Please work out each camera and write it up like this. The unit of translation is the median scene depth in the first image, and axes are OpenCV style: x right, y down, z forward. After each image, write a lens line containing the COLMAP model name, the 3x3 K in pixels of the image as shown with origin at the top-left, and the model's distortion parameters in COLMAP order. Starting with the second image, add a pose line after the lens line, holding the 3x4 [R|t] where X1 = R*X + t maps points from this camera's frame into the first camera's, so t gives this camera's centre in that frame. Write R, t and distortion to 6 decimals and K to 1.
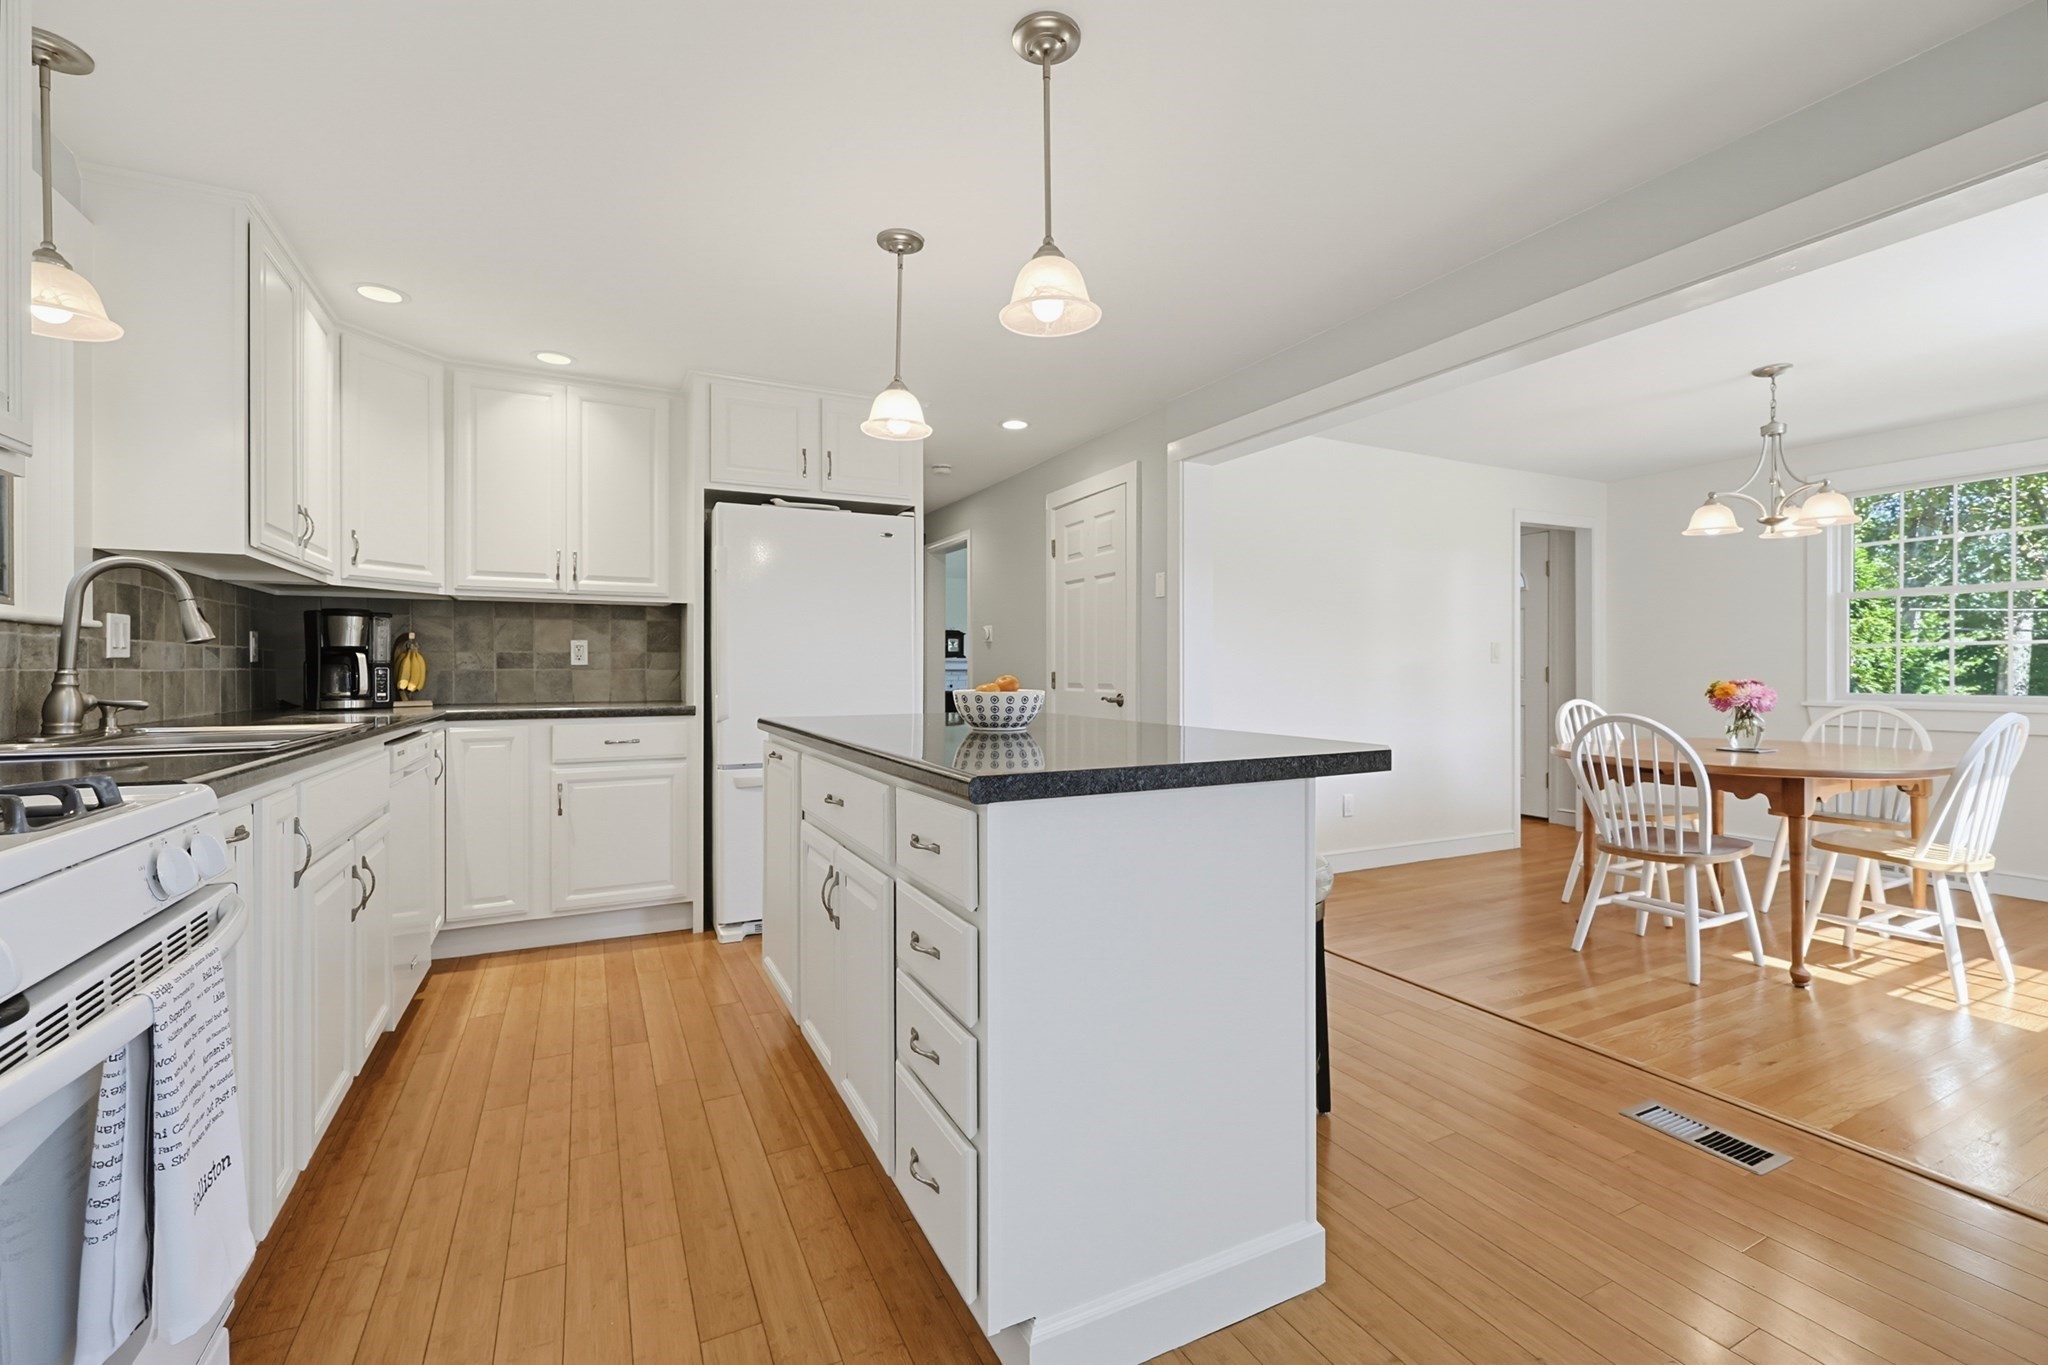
lens RADIAL K [[886.0, 0, 1047.9], [0, 886.0, 667.6], [0, 0, 1]] dist [0.002625, 0.000340]
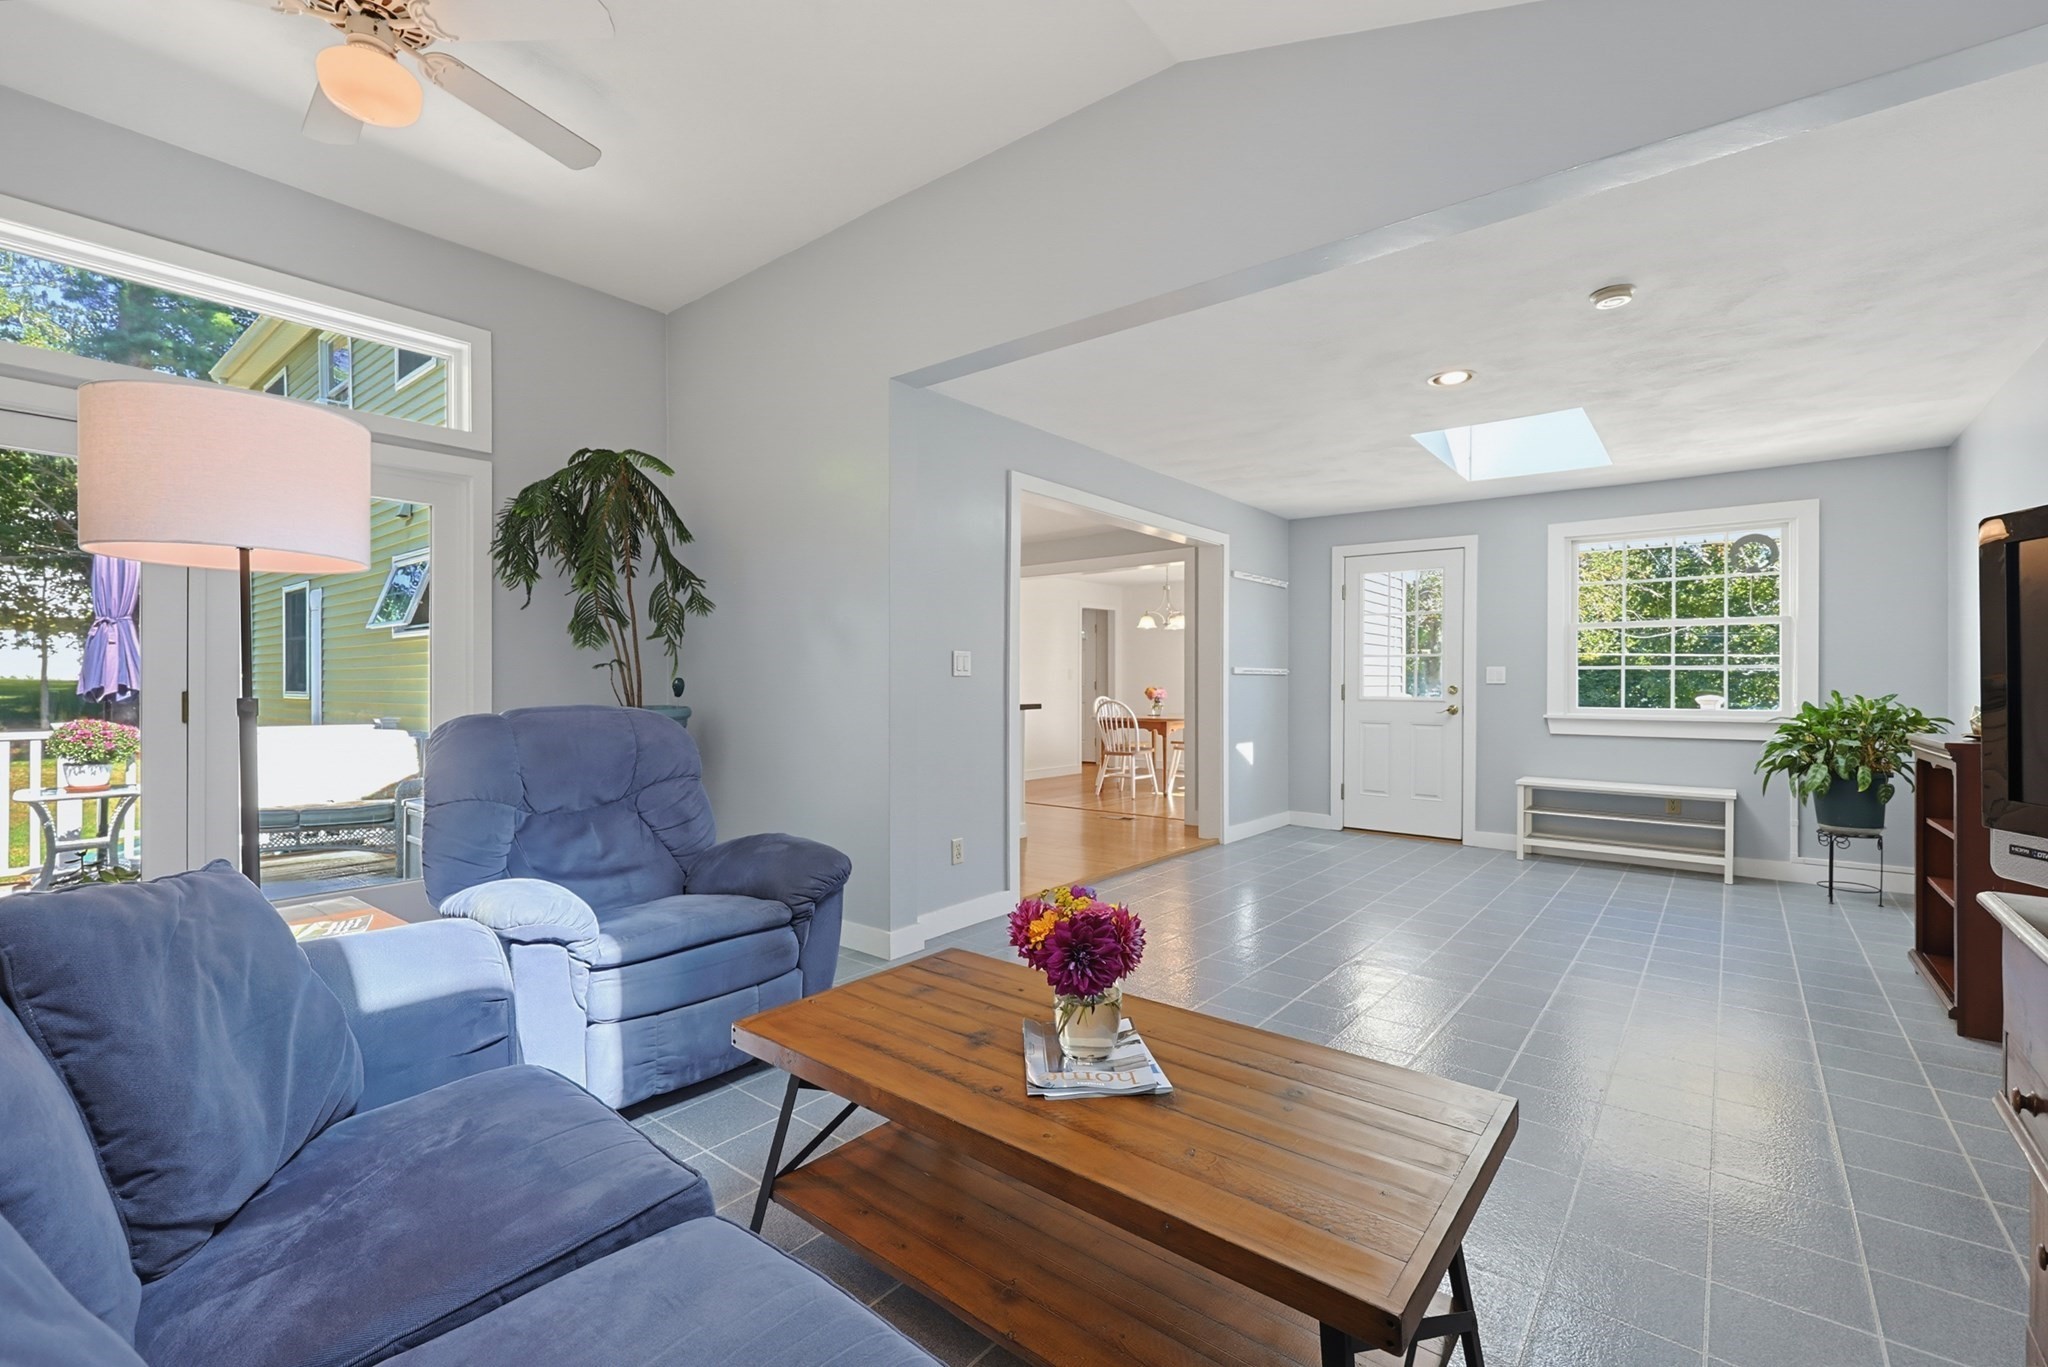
lens RADIAL K [[886.0, 0, 1059.1], [0, 886.0, 684.7], [0, 0, 1]] dist [0.002625, 0.000340]
pose [[0.900580, 0.001348, 0.434687, -0.558045], [-0.002916, 0.999991, 0.002940, -0.000473], [-0.434680, -0.003915, 0.900577, -1.144773]]
